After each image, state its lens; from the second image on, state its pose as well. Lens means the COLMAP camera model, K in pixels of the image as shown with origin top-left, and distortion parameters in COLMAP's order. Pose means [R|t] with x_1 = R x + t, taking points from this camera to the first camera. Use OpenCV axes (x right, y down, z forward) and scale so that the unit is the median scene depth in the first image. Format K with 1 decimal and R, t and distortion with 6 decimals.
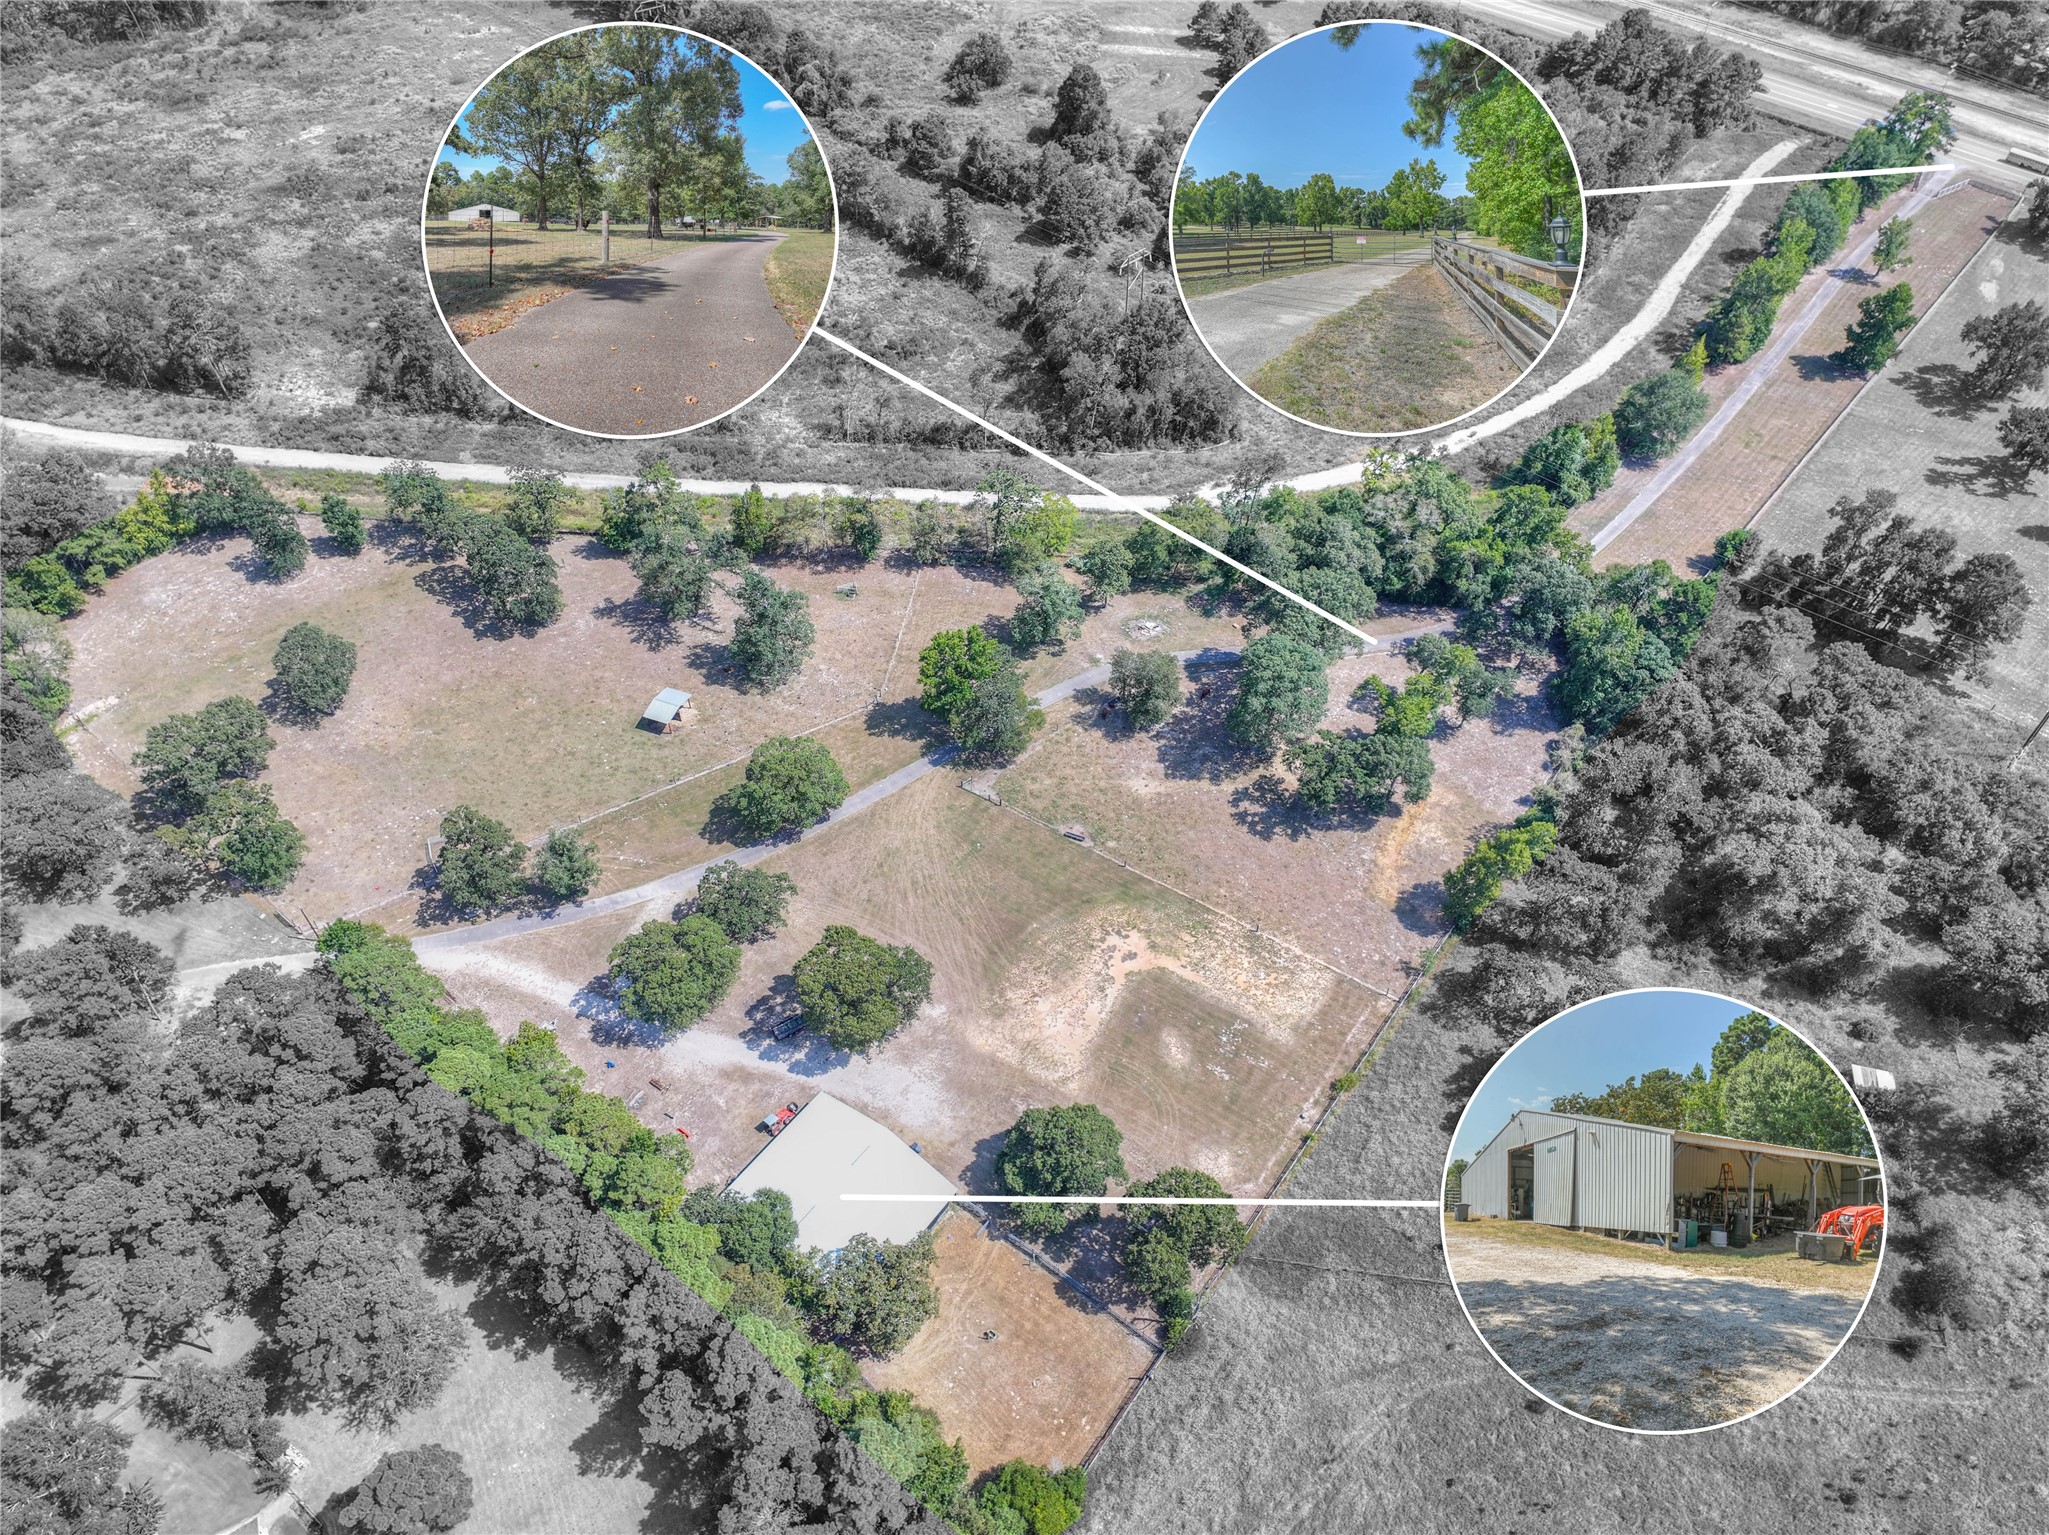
lens RADIAL K [[1447.9, 0, 1021.5], [0, 1447.9, 762.7], [0, 0, 1]] dist [0.010725, 0.026158]
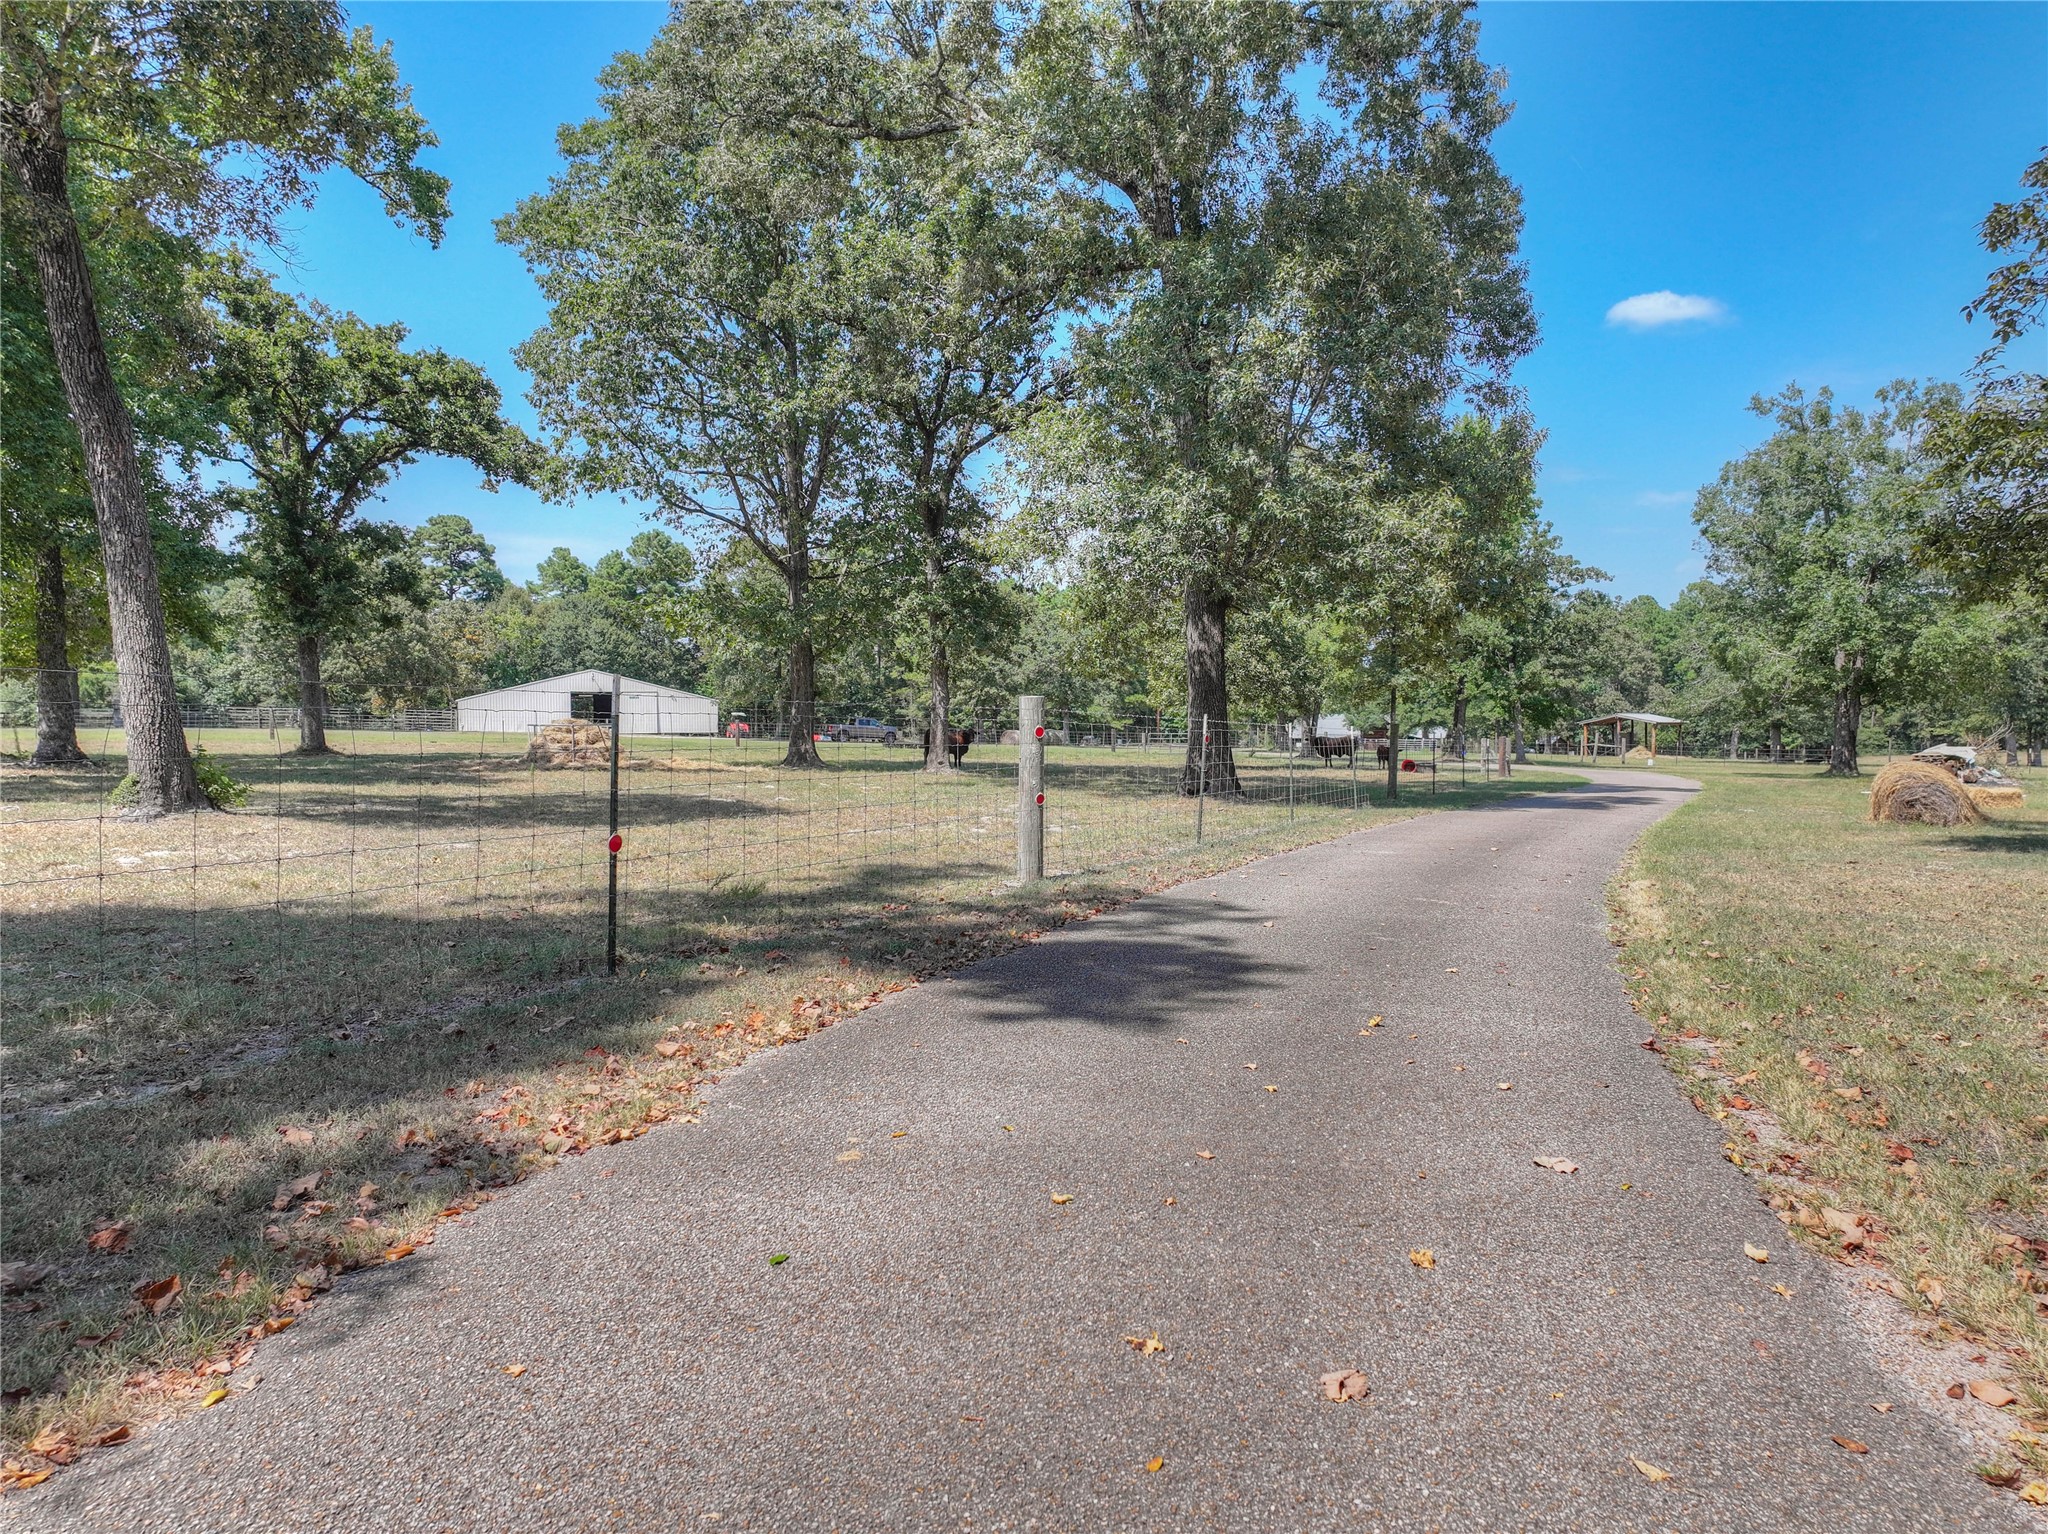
lens RADIAL K [[1447.2, 0, 1024.3], [0, 1447.2, 766.5], [0, 0, 1]] dist [0.010725, 0.026158]
pose [[0.999895, -0.000220, 0.014487, -0.291335], [0.000008, 0.999893, 0.014601, -0.370105], [-0.014489, -0.014600, 0.999788, 0.726486]]
